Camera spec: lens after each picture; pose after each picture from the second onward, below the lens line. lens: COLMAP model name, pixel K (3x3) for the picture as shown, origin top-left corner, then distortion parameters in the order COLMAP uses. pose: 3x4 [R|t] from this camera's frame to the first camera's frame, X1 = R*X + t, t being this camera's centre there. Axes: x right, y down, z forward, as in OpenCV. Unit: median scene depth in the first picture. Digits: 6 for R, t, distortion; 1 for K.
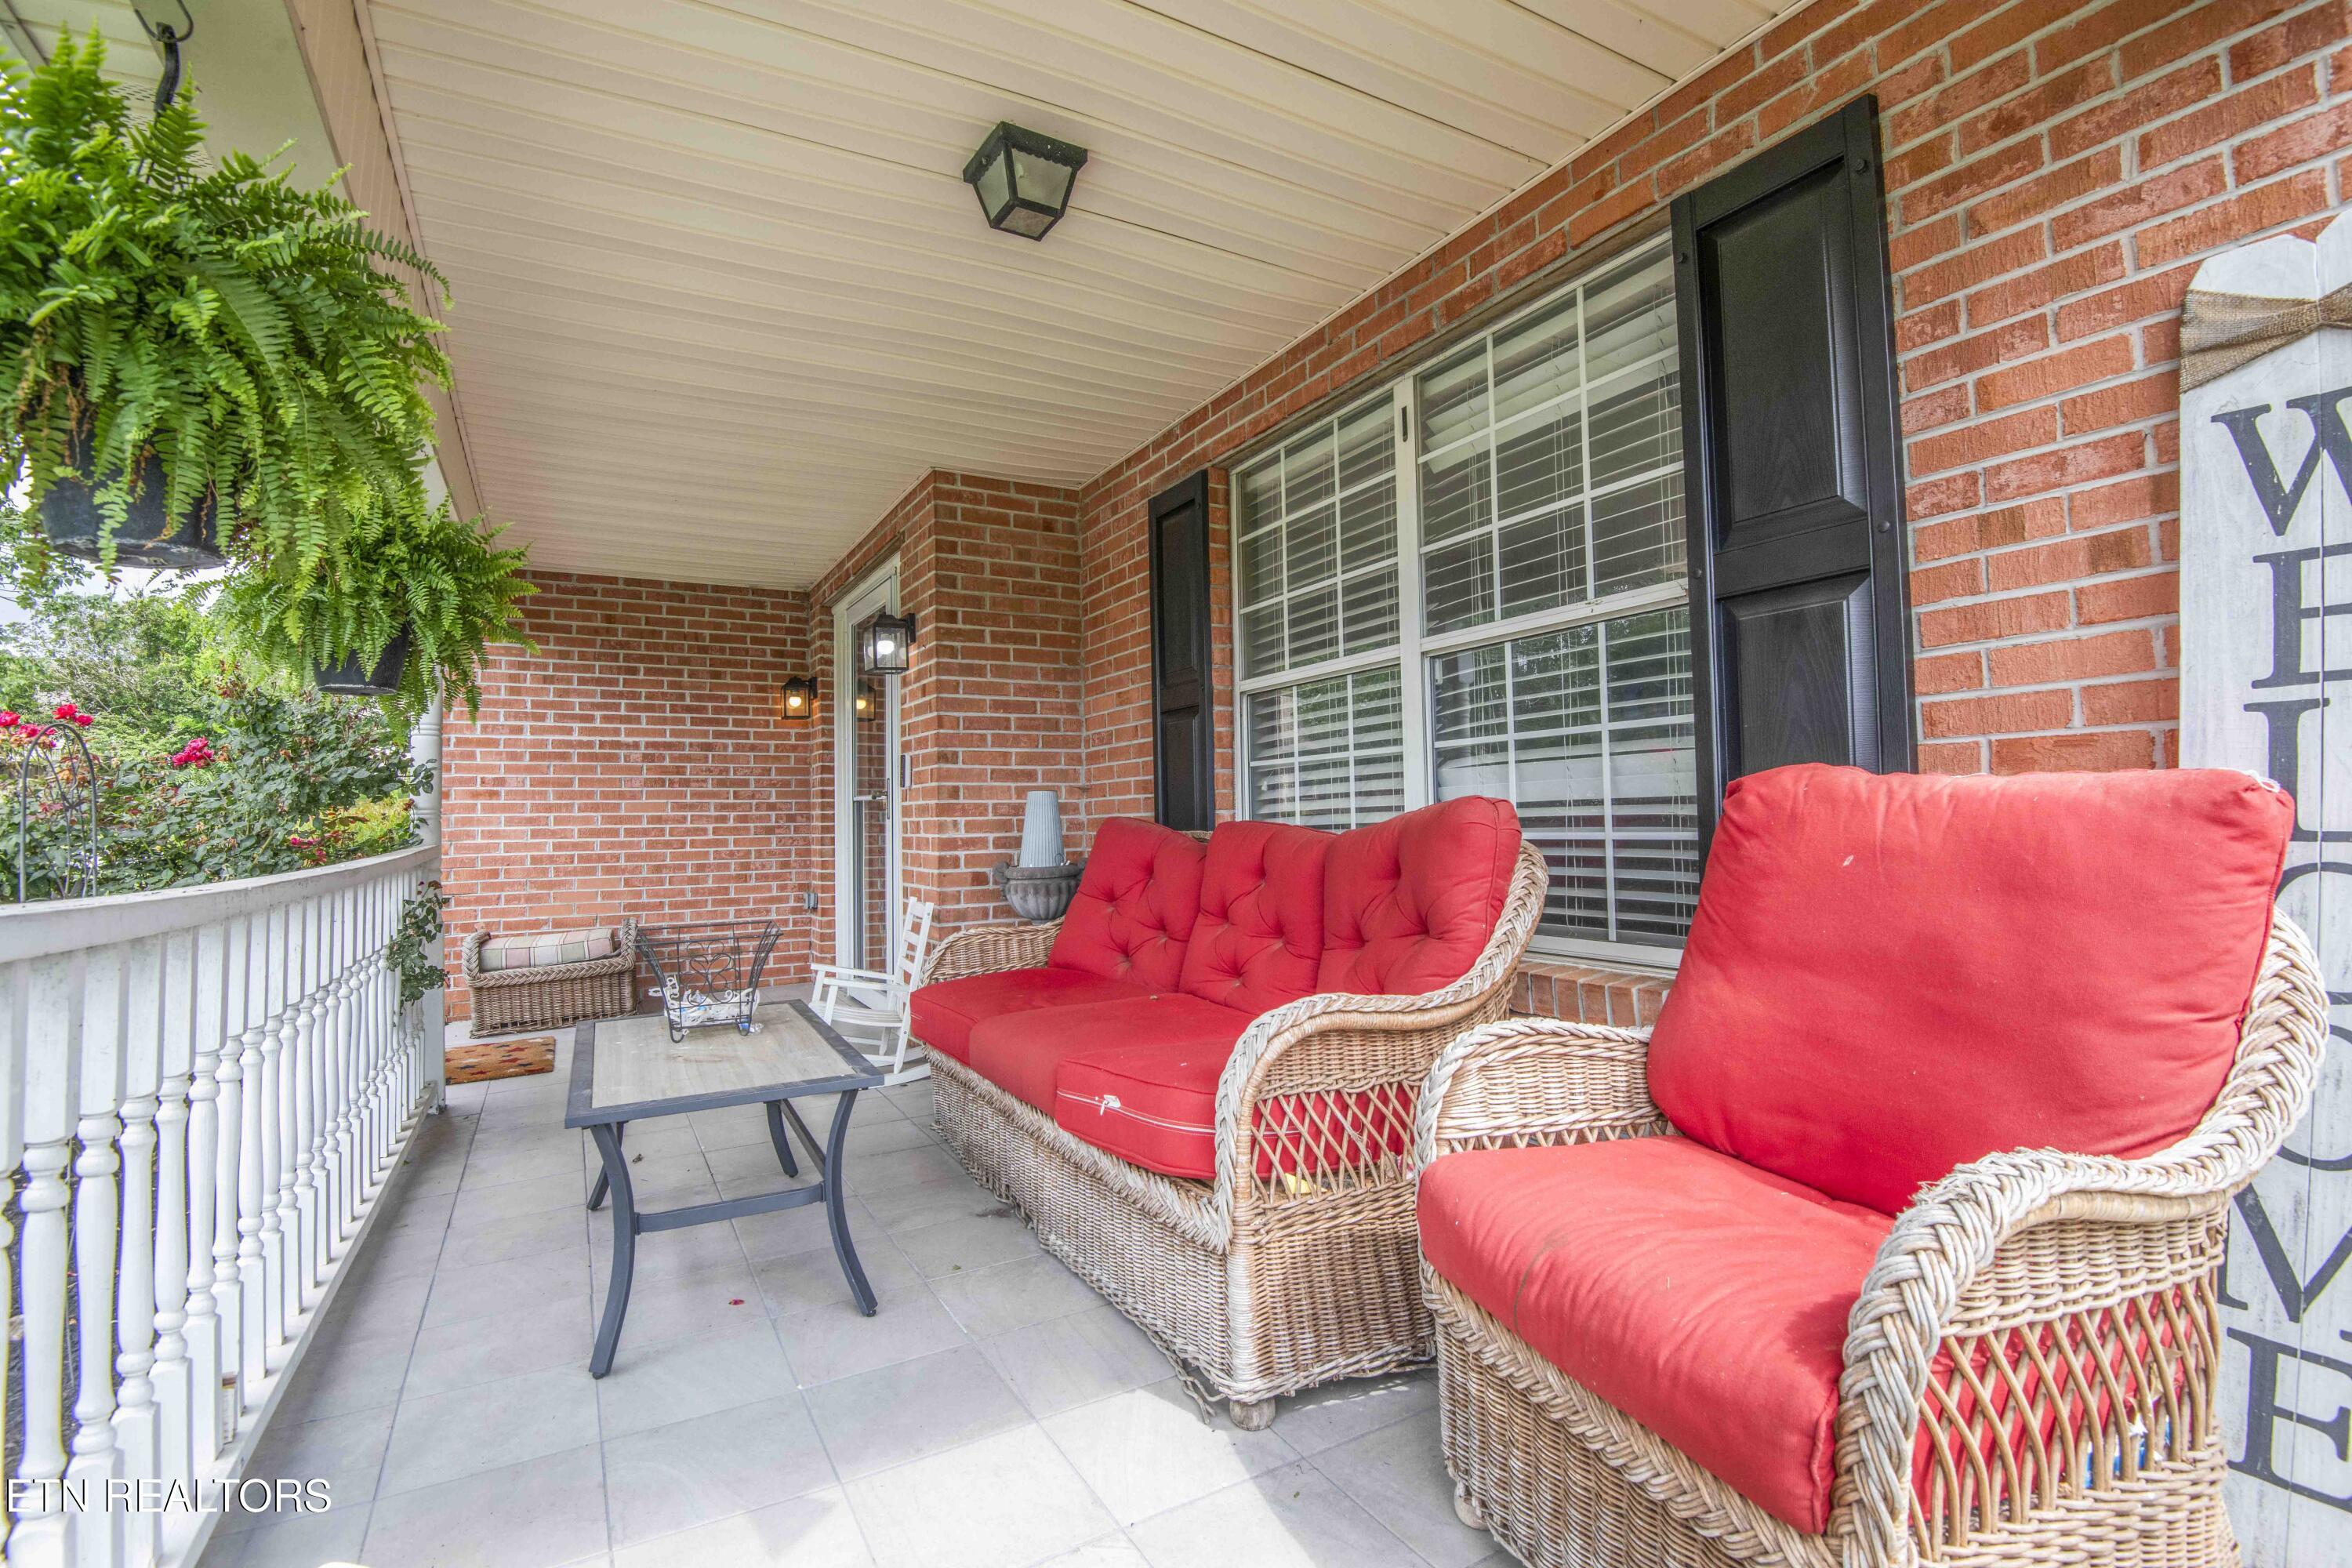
lens RADIAL K [[1078.7, 0, 1184.6], [0, 1078.7, 784.7], [0, 0, 1]] dist [-0.008190, -0.017326]
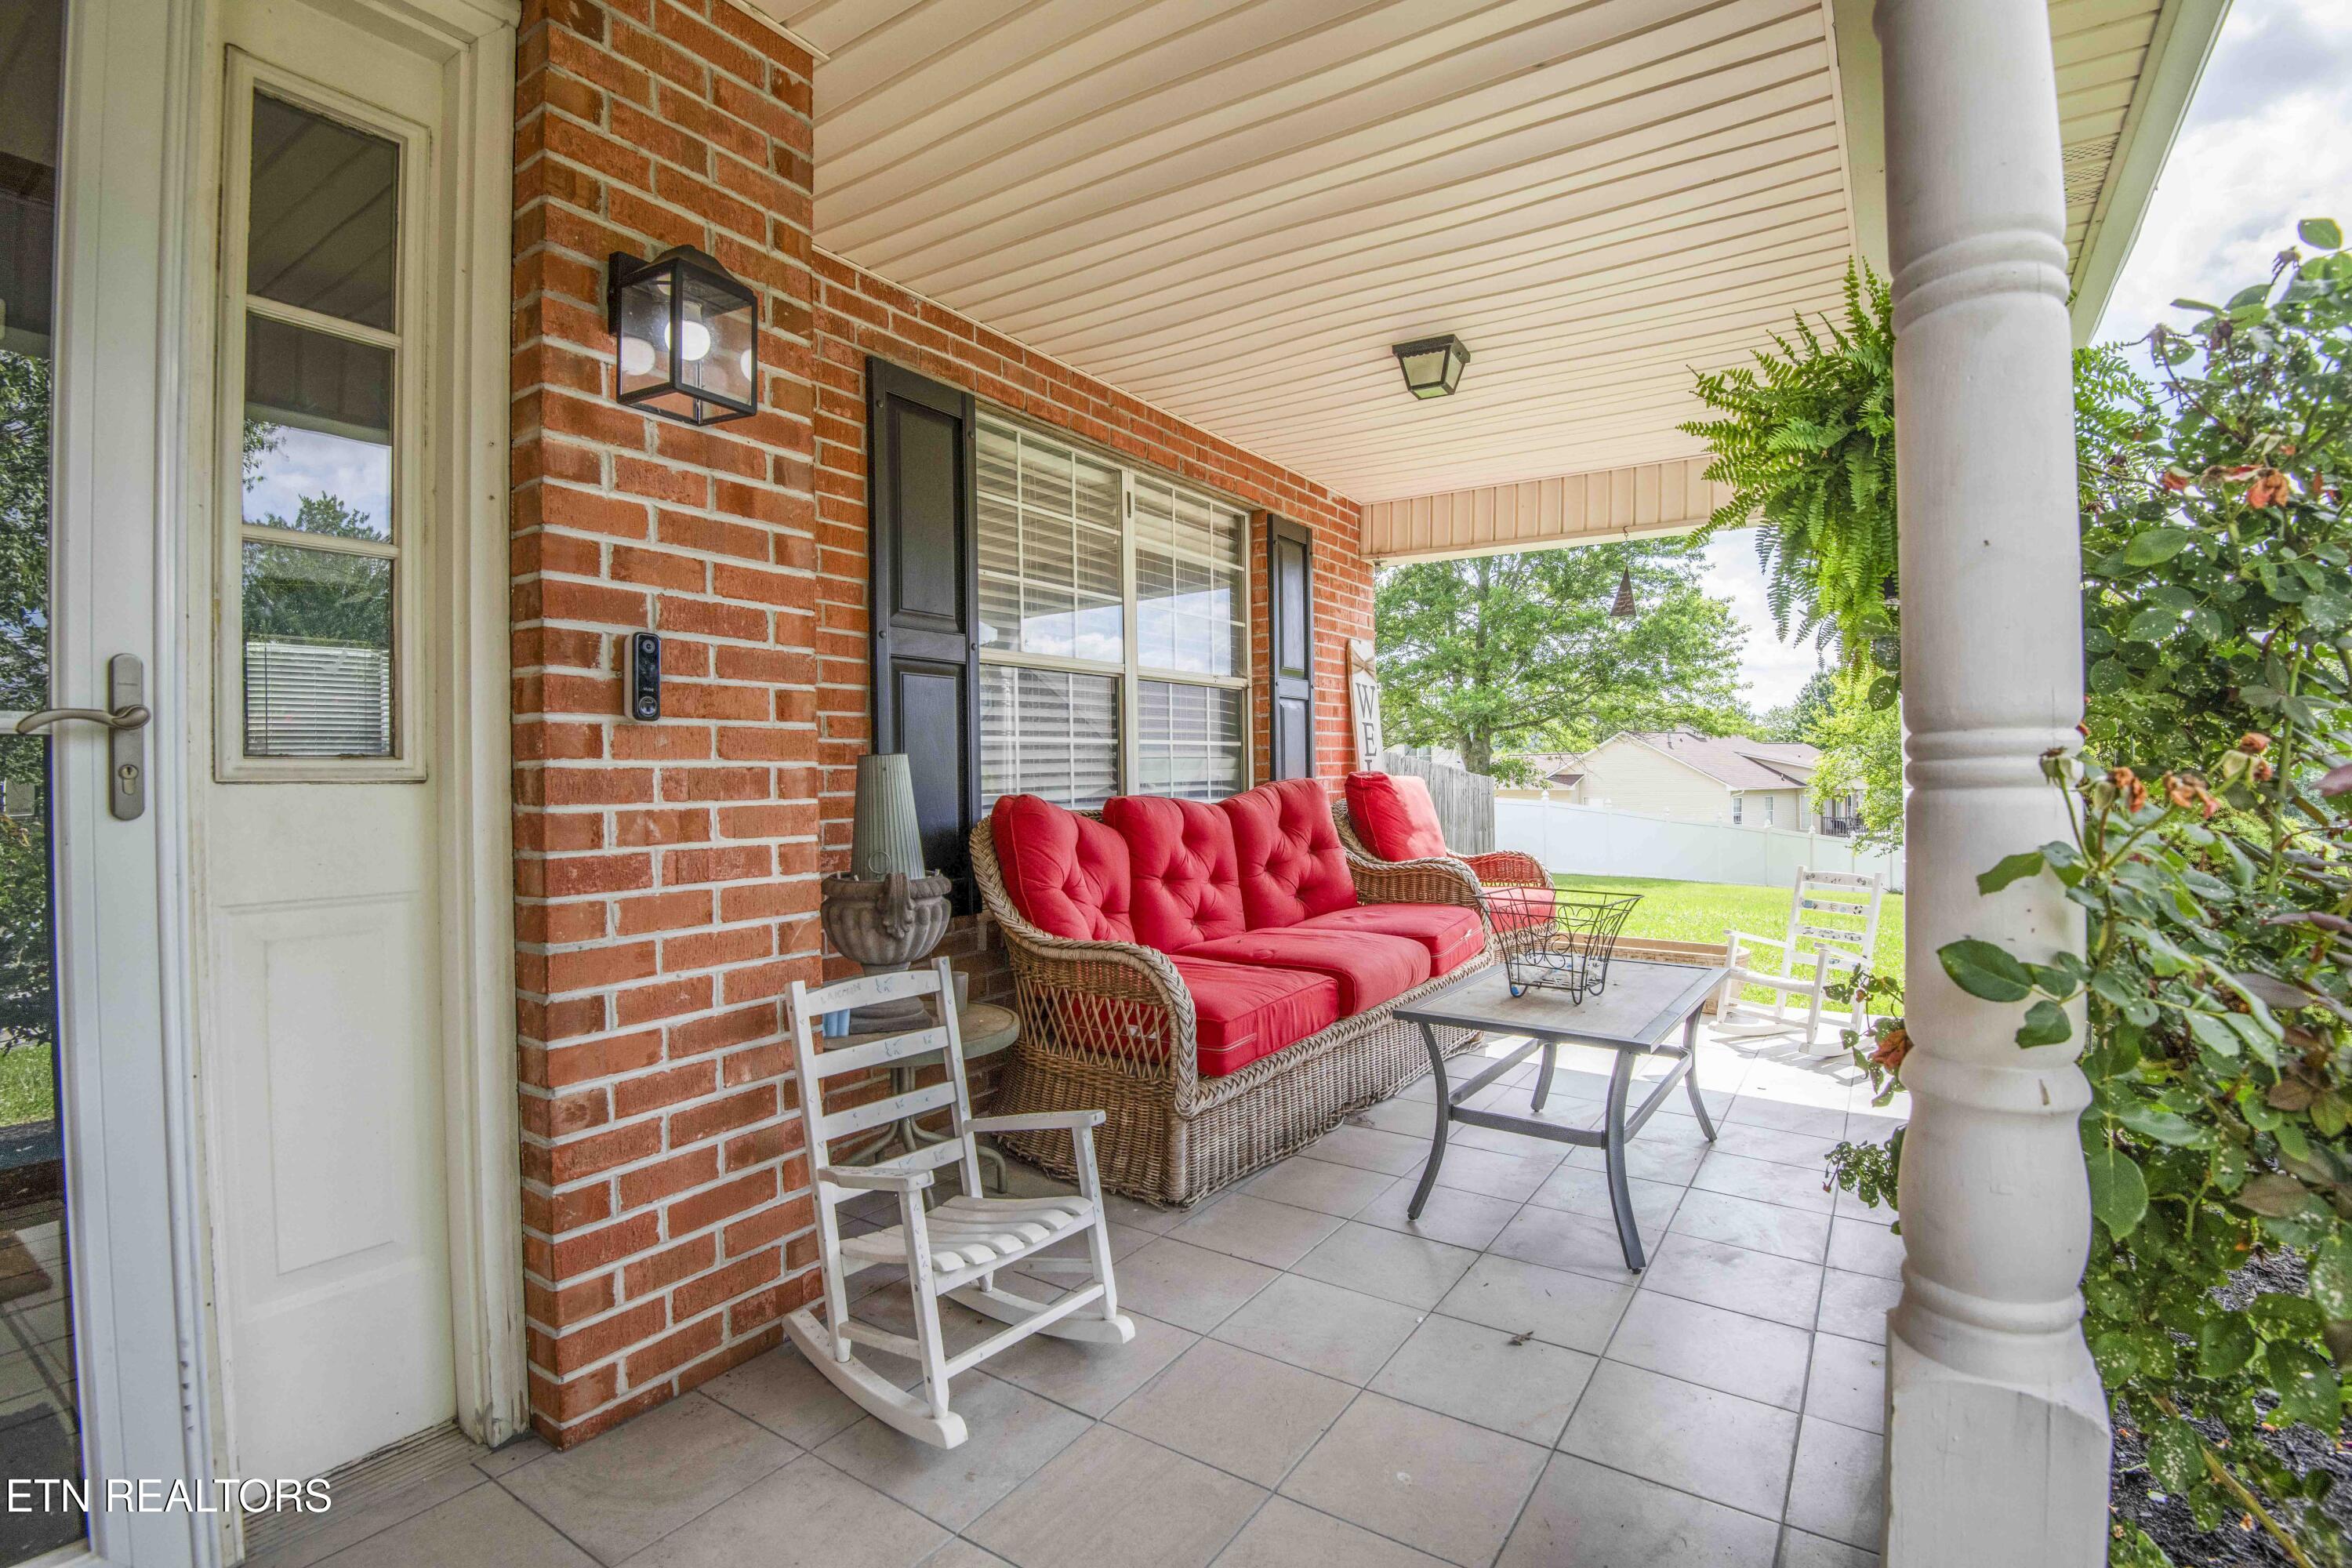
lens RADIAL K [[1078.7, 0, 1184.6], [0, 1078.7, 784.7], [0, 0, 1]] dist [-0.008190, -0.017326]
pose [[-0.443150, 0.013556, 0.896345, -1.054771], [-0.011611, 0.999715, -0.020859, 0.056556], [-0.896372, -0.019651, -0.442866, 1.522131]]
